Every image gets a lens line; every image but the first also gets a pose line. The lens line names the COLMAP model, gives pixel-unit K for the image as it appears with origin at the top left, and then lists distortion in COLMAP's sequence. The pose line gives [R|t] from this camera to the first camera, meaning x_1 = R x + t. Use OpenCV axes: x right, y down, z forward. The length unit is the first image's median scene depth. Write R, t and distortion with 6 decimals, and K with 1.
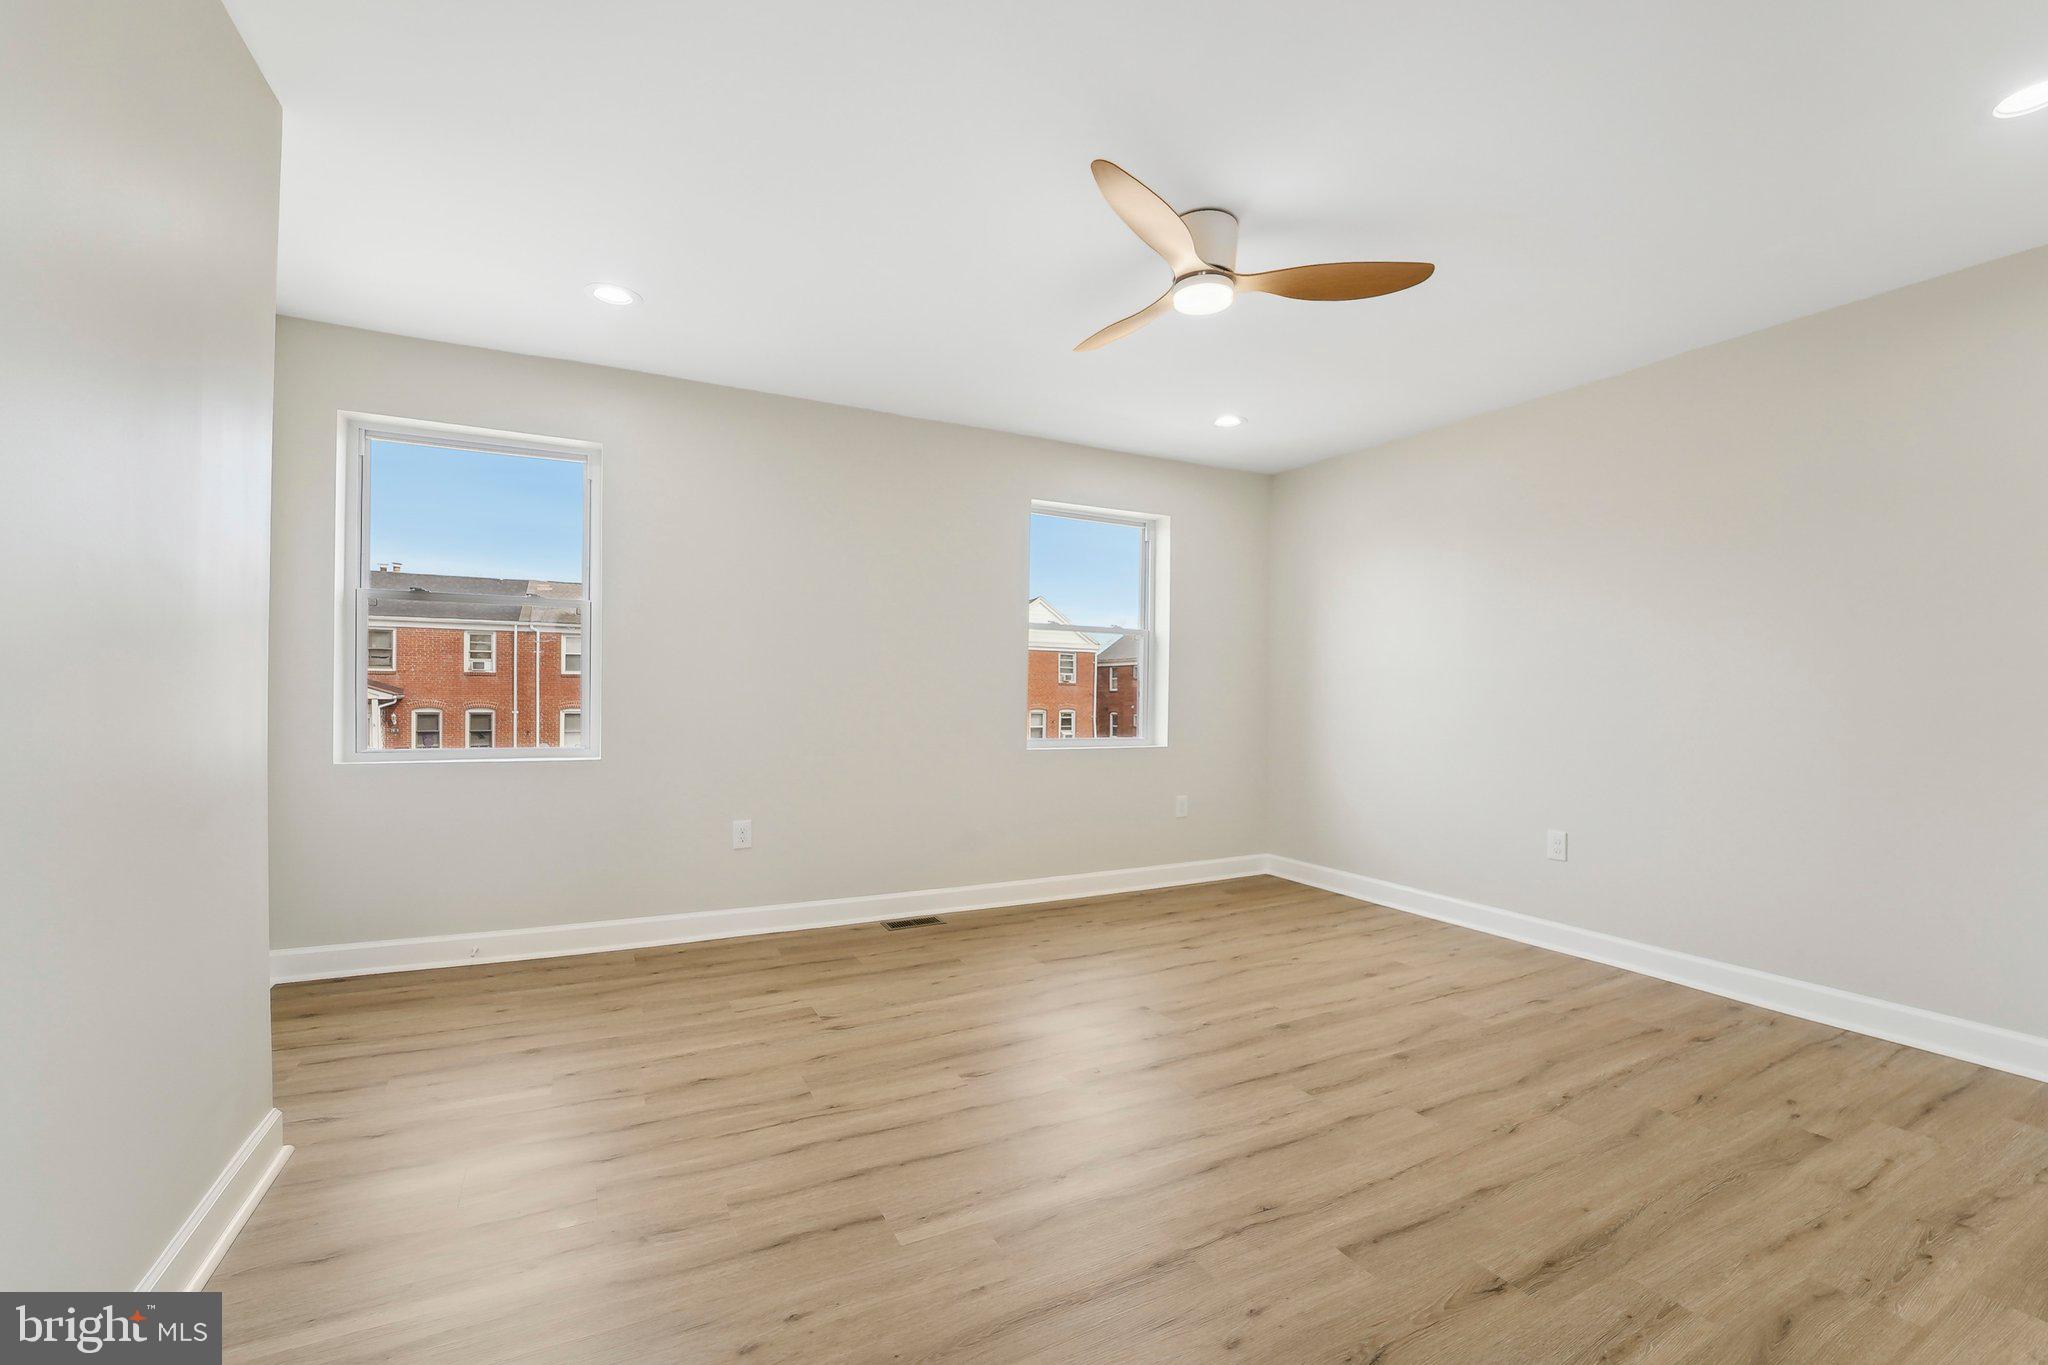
lens RADIAL K [[849.0, 0, 1024.0], [0, 849.0, 682.5], [0, 0, 1]] dist [-0.042343, 0.007486]
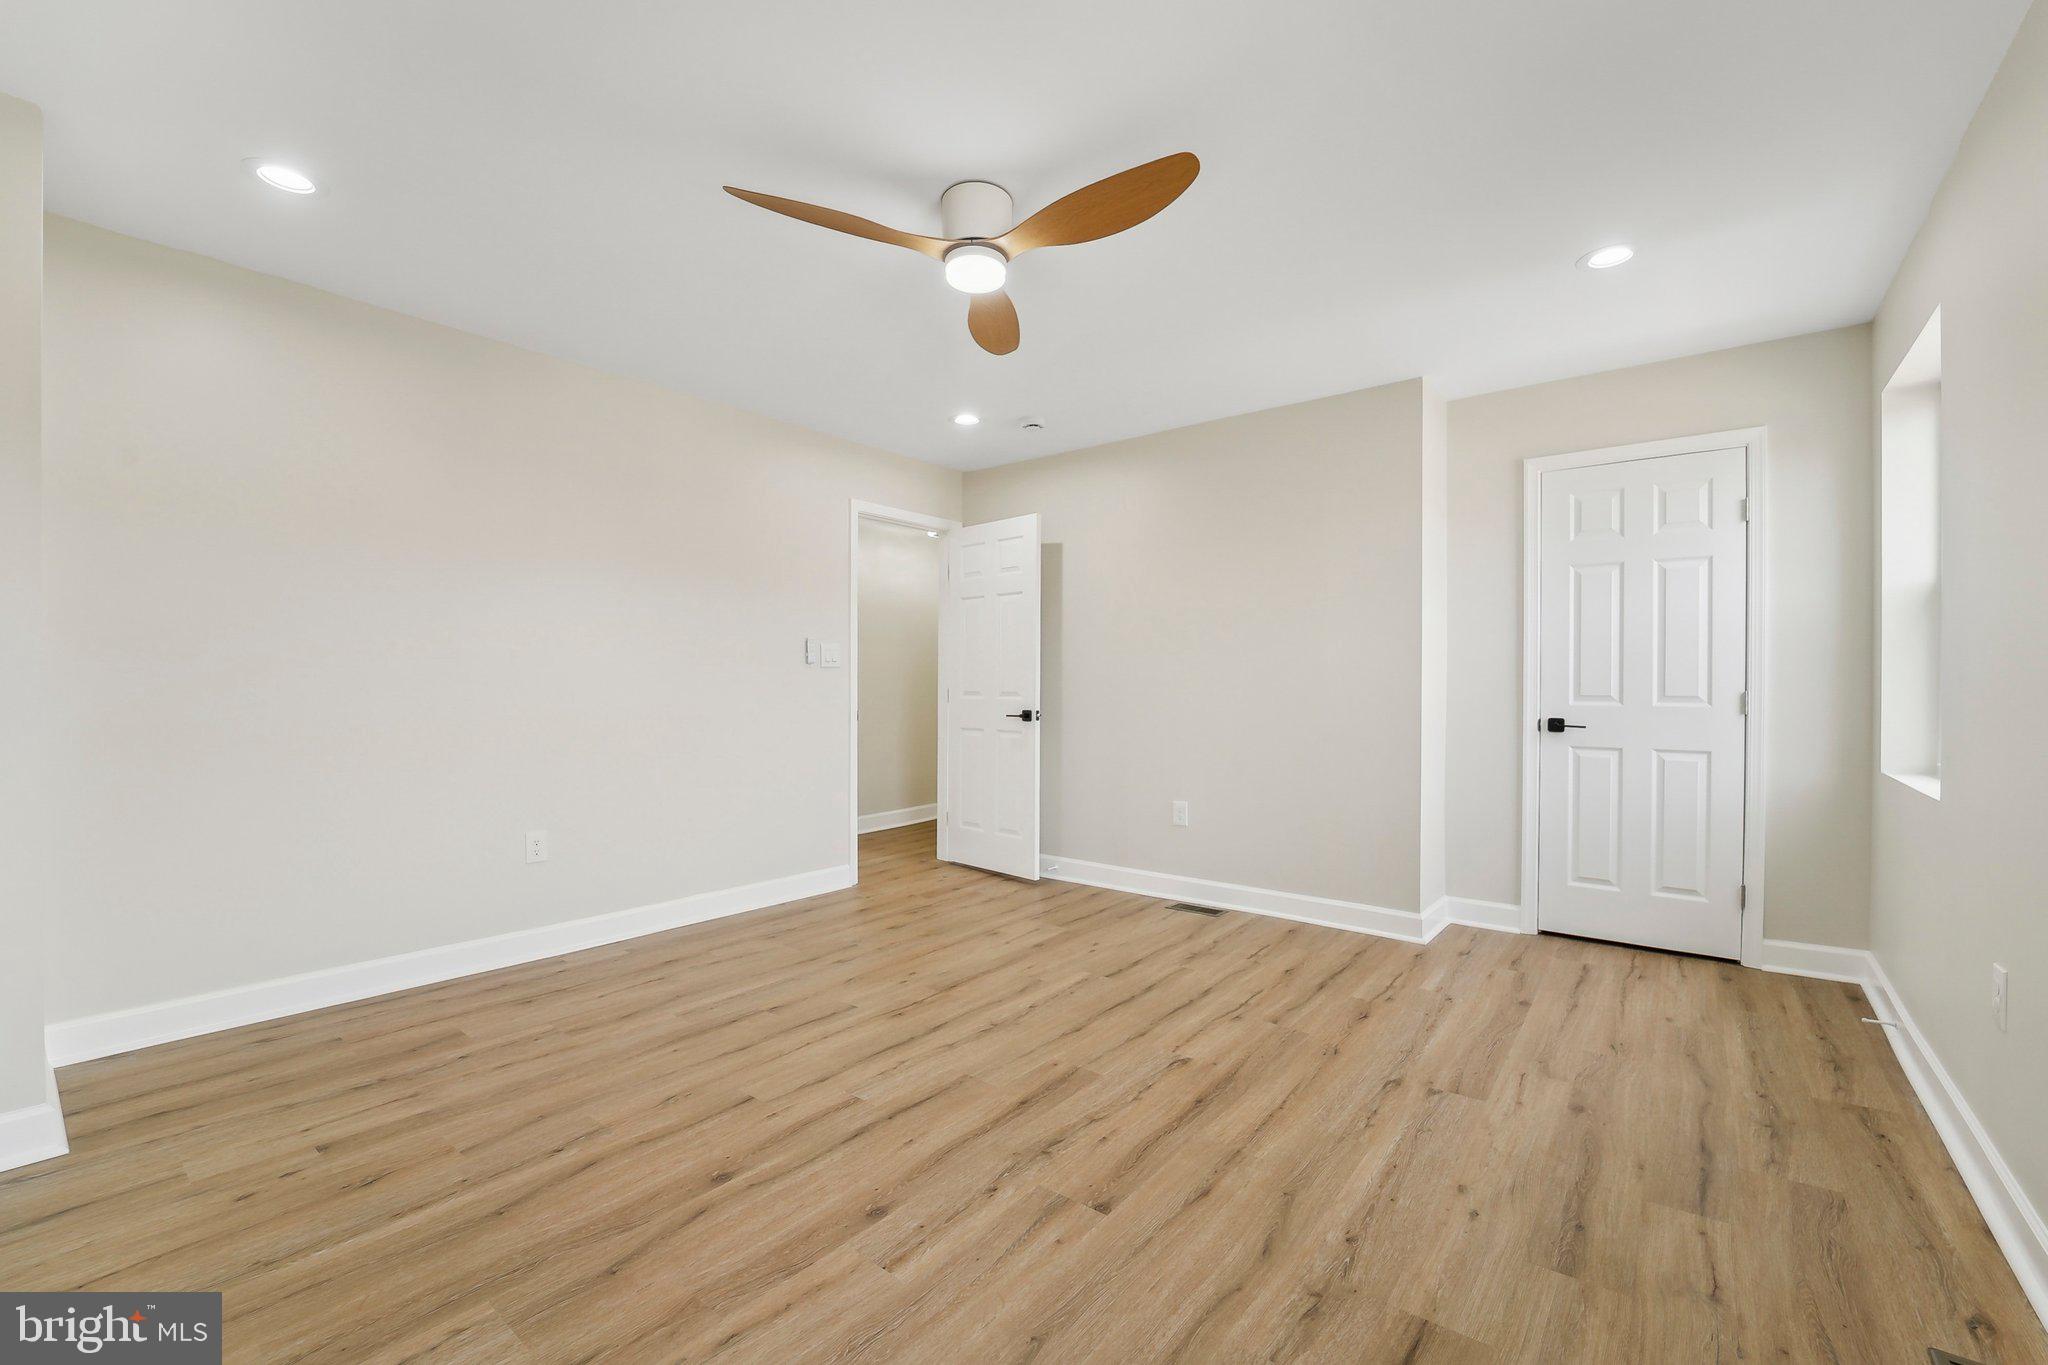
lens RADIAL K [[849.0, 0, 1024.0], [0, 849.0, 682.5], [0, 0, 1]] dist [-0.042343, 0.007486]
pose [[-0.908722, -0.012546, -0.417213, 0.461834], [-0.006524, 0.999853, -0.015858, 0.022889], [0.417350, -0.011688, -0.908670, 1.575578]]
